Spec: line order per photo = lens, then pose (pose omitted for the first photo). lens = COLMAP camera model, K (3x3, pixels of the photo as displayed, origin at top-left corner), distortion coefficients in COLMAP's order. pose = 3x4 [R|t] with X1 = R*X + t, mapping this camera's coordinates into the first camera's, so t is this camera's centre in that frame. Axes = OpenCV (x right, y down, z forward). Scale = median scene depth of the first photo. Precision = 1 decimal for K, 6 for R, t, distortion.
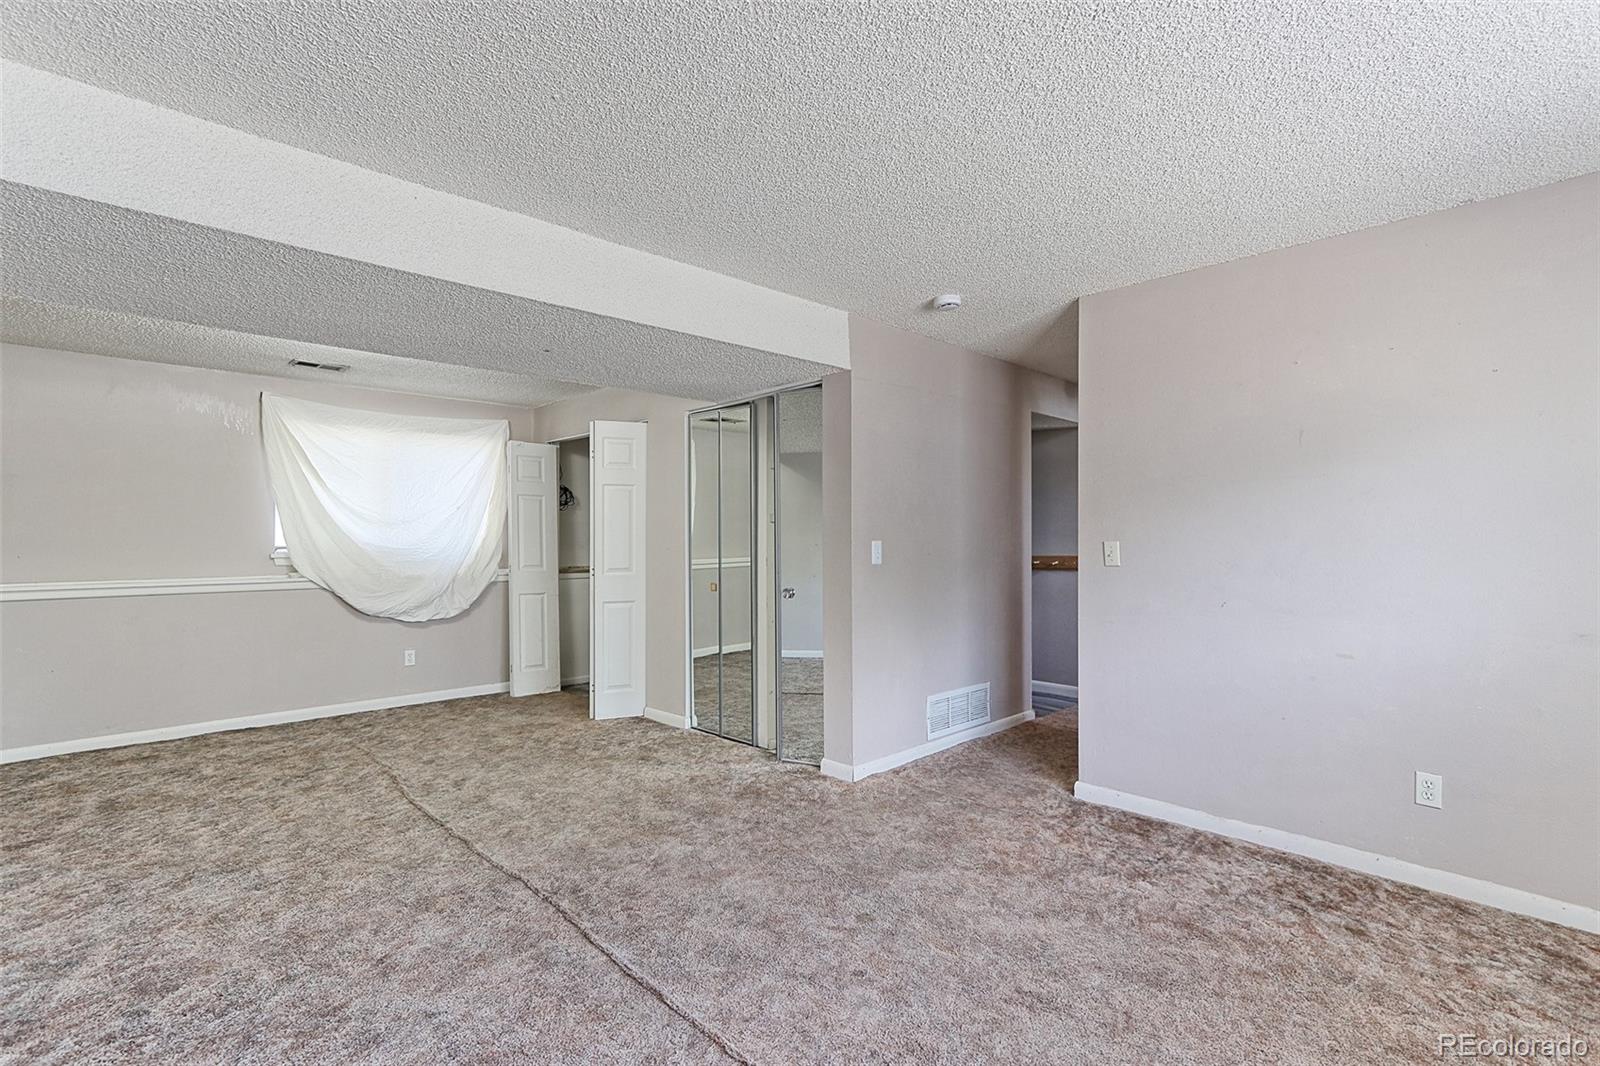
lens RADIAL K [[764.7, 0, 801.1], [0, 764.7, 537.5], [0, 0, 1]] dist [-0.003830, 0.004272]
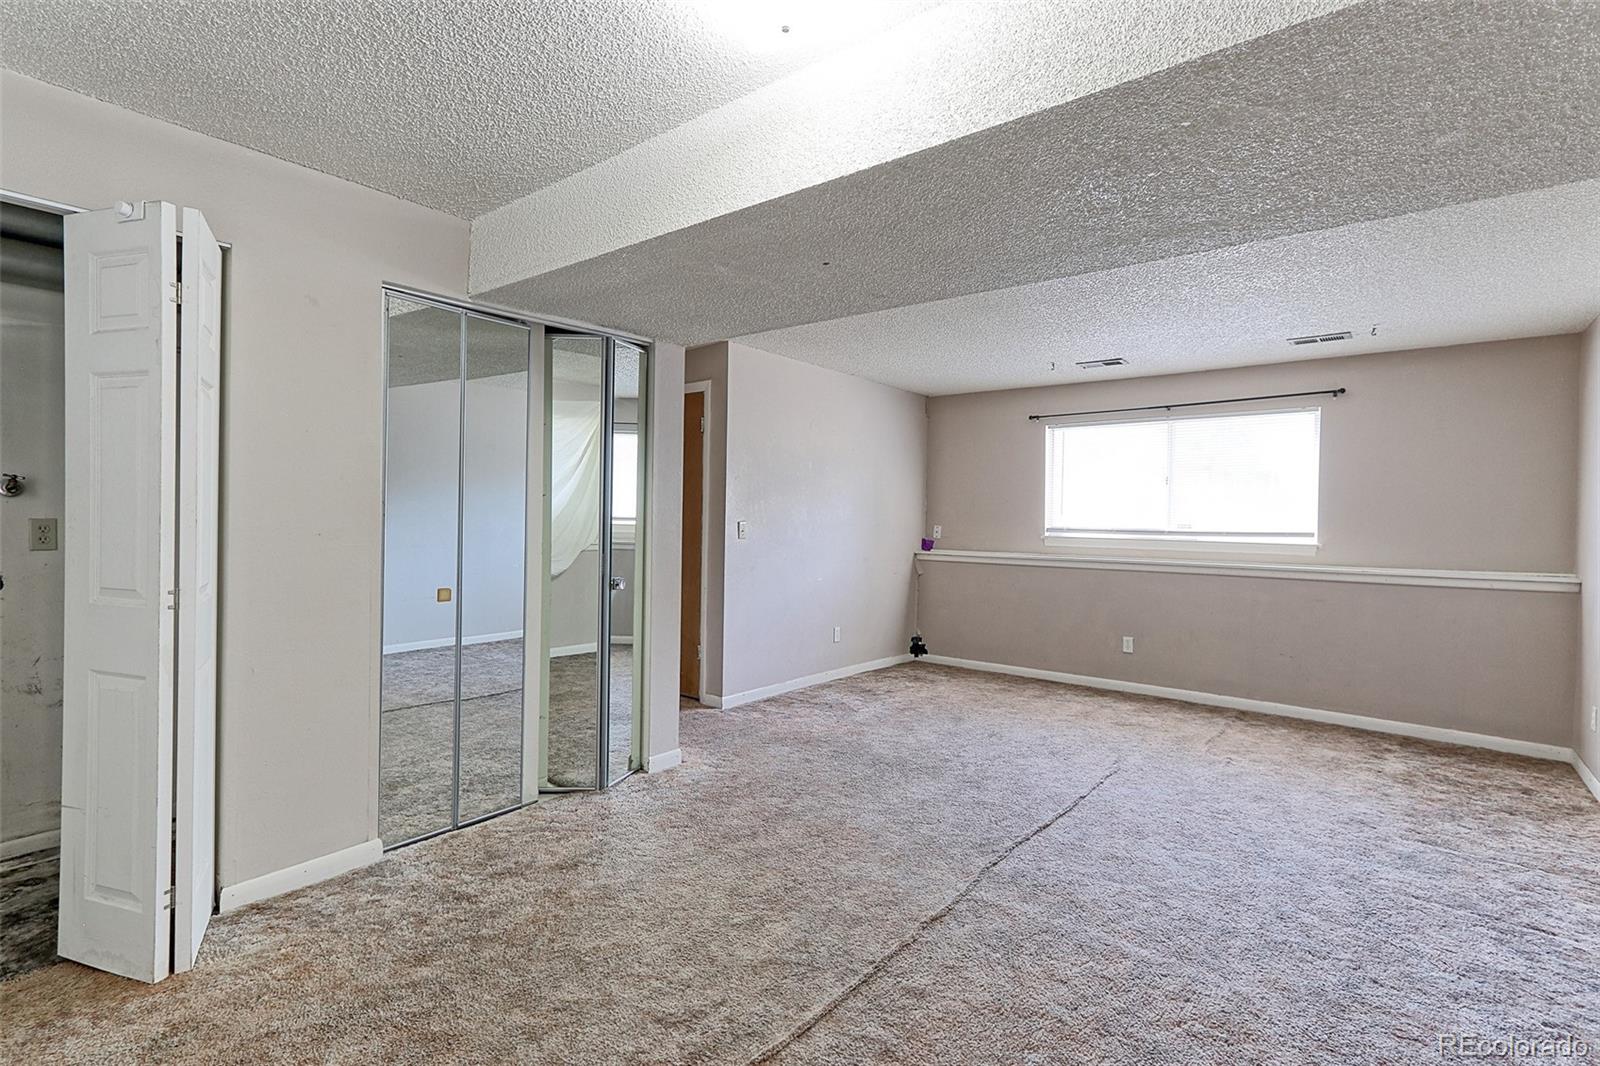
lens RADIAL K [[764.7, 0, 800.9], [0, 764.7, 525.8], [0, 0, 1]] dist [-0.003830, 0.004272]
pose [[-0.142334, -0.011980, 0.989746, -1.004365], [-0.016396, 0.999818, 0.009744, 0.000087], [-0.989683, -0.014841, -0.142504, 1.068217]]
